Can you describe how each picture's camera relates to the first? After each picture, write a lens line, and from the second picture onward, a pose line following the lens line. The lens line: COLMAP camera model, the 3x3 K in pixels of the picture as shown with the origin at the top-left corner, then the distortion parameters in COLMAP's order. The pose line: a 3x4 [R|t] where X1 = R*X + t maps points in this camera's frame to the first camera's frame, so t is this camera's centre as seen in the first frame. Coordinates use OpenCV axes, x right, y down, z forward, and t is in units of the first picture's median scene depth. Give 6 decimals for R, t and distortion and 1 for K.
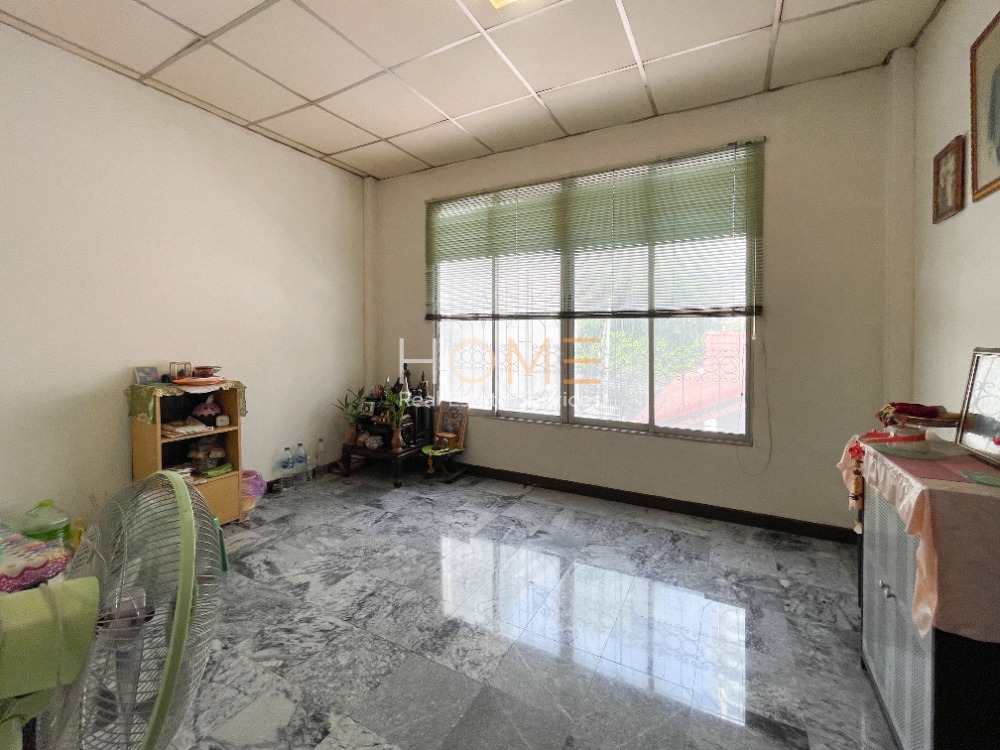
lens RADIAL K [[433.2, 0, 503.2], [0, 433.2, 340.7], [0, 0, 1]] dist [-0.001463, -0.000091]
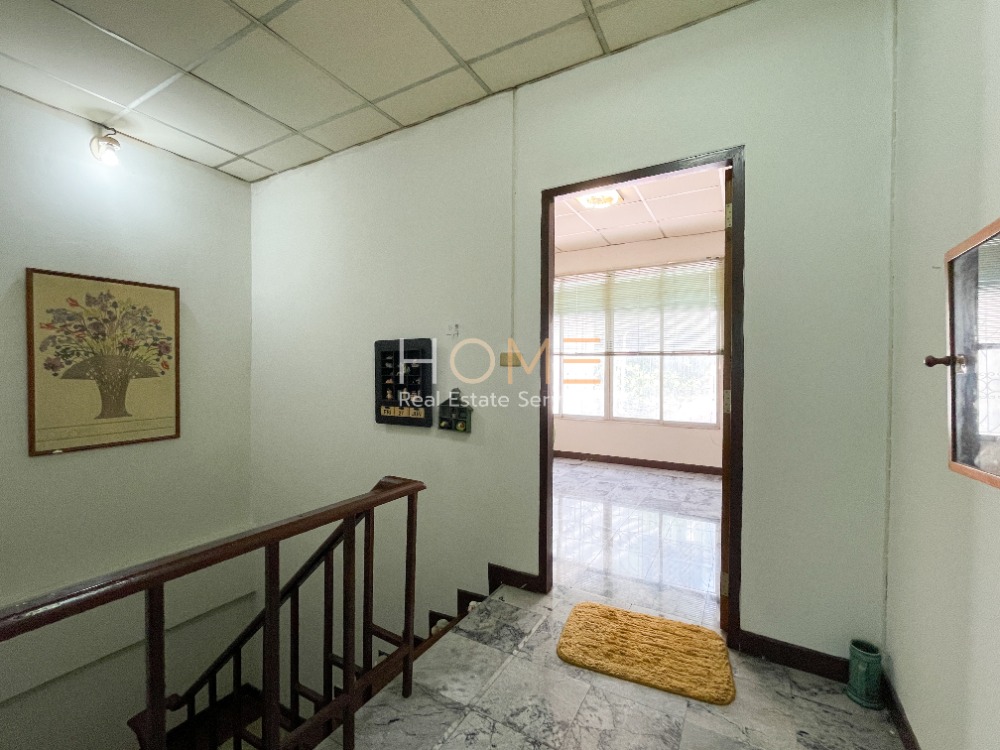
lens RADIAL K [[433.2, 0, 498.8], [0, 433.2, 374.2], [0, 0, 1]] dist [-0.001463, -0.000091]
pose [[0.999447, 0.008999, -0.032007, -0.219675], [-0.009018, 0.999959, -0.000475, 0.022881], [0.032001, 0.000763, 0.999488, -0.652970]]
